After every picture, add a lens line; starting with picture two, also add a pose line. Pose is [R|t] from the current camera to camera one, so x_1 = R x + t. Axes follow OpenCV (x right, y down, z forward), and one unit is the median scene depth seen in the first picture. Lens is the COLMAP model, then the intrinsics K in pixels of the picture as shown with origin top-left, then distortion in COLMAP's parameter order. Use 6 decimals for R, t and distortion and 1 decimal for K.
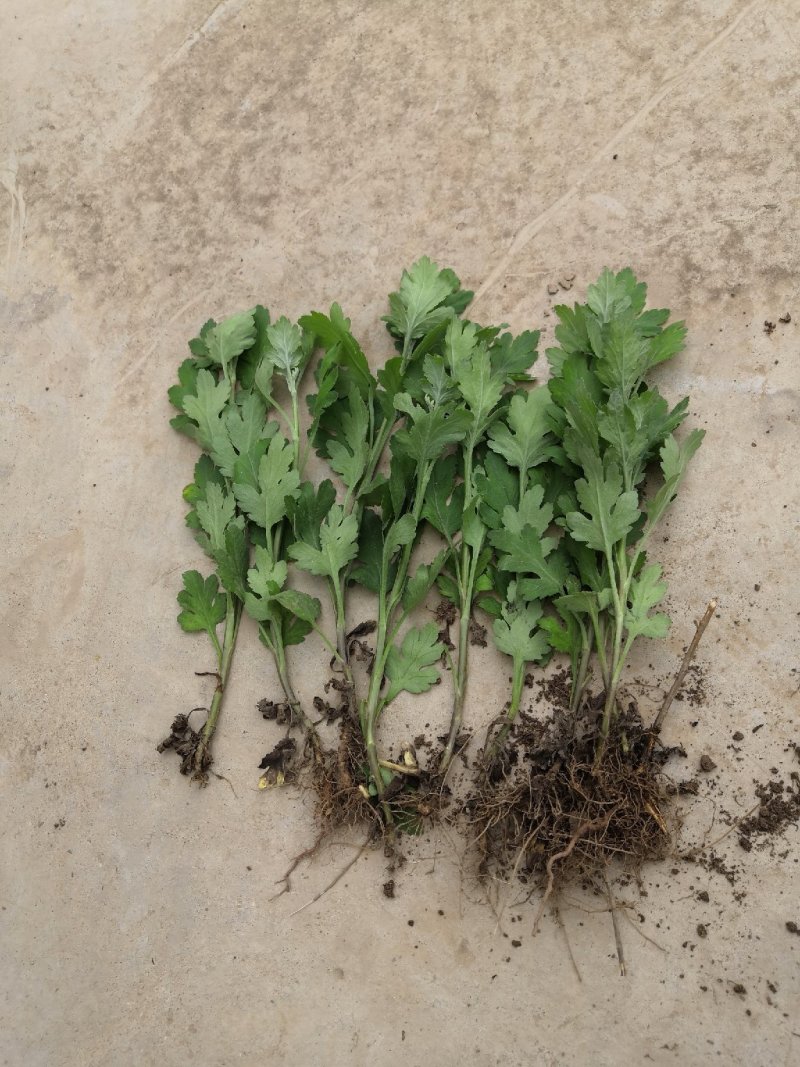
lens RADIAL K [[834.3, 0, 400.0], [0, 834.3, 533.5], [0, 0, 1]] dist [-0.006331, 0.015730]
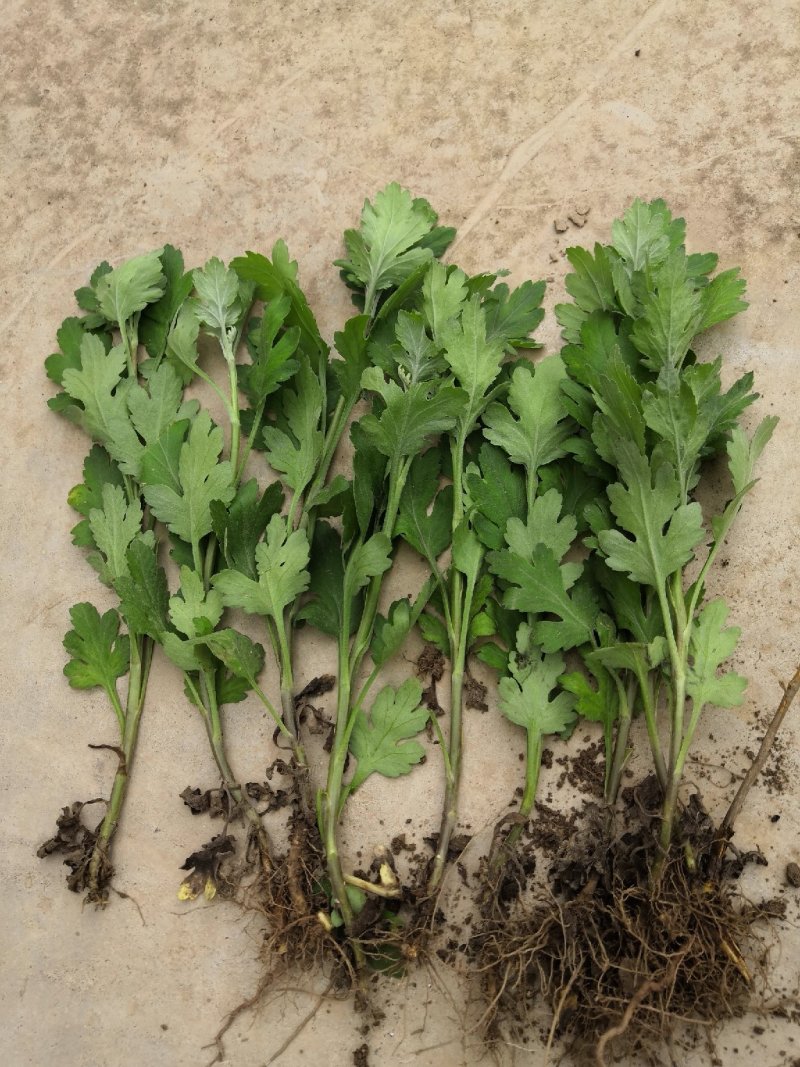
lens RADIAL K [[834.3, 0, 400.0], [0, 834.3, 533.5], [0, 0, 1]] dist [-0.006331, 0.015730]
pose [[0.996837, -0.012673, 0.078457, -0.027592], [0.009604, 0.999178, 0.039375, -0.048377], [-0.078892, -0.038497, 0.996140, 0.263864]]
